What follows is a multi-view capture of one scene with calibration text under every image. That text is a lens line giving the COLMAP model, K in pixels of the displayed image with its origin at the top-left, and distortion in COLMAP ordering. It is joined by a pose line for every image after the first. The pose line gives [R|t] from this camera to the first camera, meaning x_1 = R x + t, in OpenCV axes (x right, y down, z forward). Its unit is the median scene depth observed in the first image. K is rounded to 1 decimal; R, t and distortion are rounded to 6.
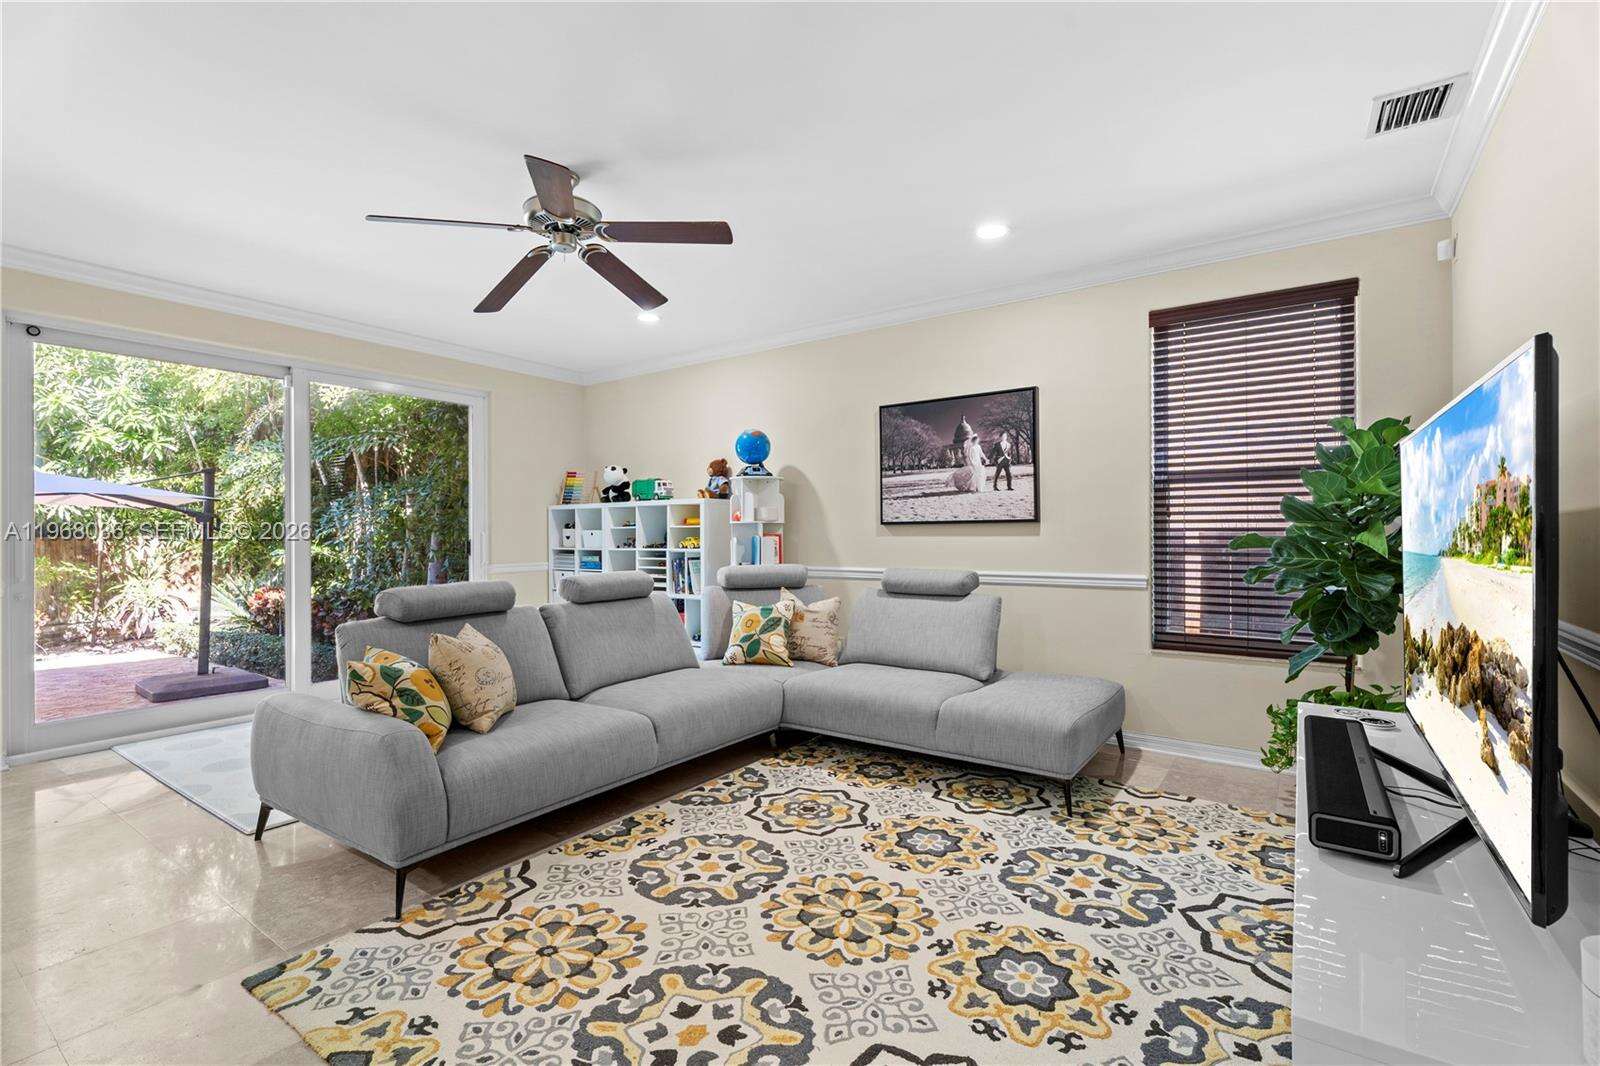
lens RADIAL K [[712.3, 0, 806.4], [0, 712.3, 535.9], [0, 0, 1]] dist [-0.000872, 0.000355]
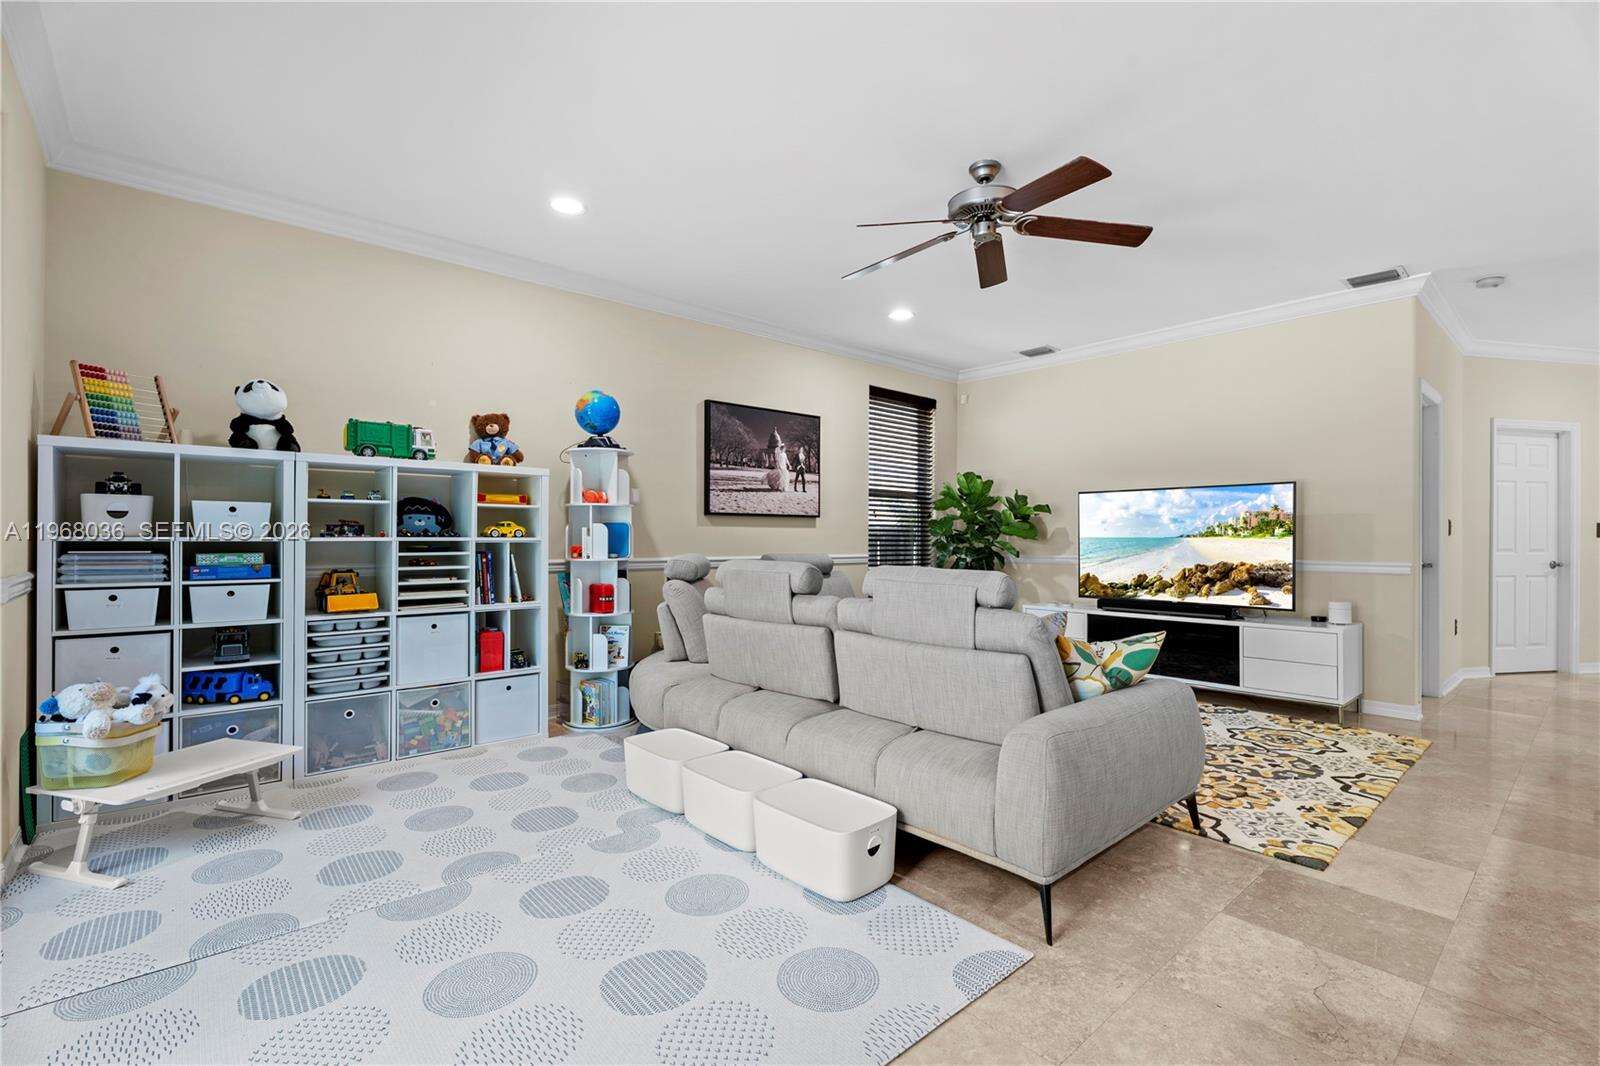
lens RADIAL K [[712.3, 0, 806.4], [0, 712.3, 535.9], [0, 0, 1]] dist [-0.000872, 0.000355]
pose [[0.240108, 0.011601, 0.970677, -0.936541], [-0.000274, 0.999929, -0.011883, 0.029682], [-0.970746, 0.002587, 0.240095, 0.667302]]
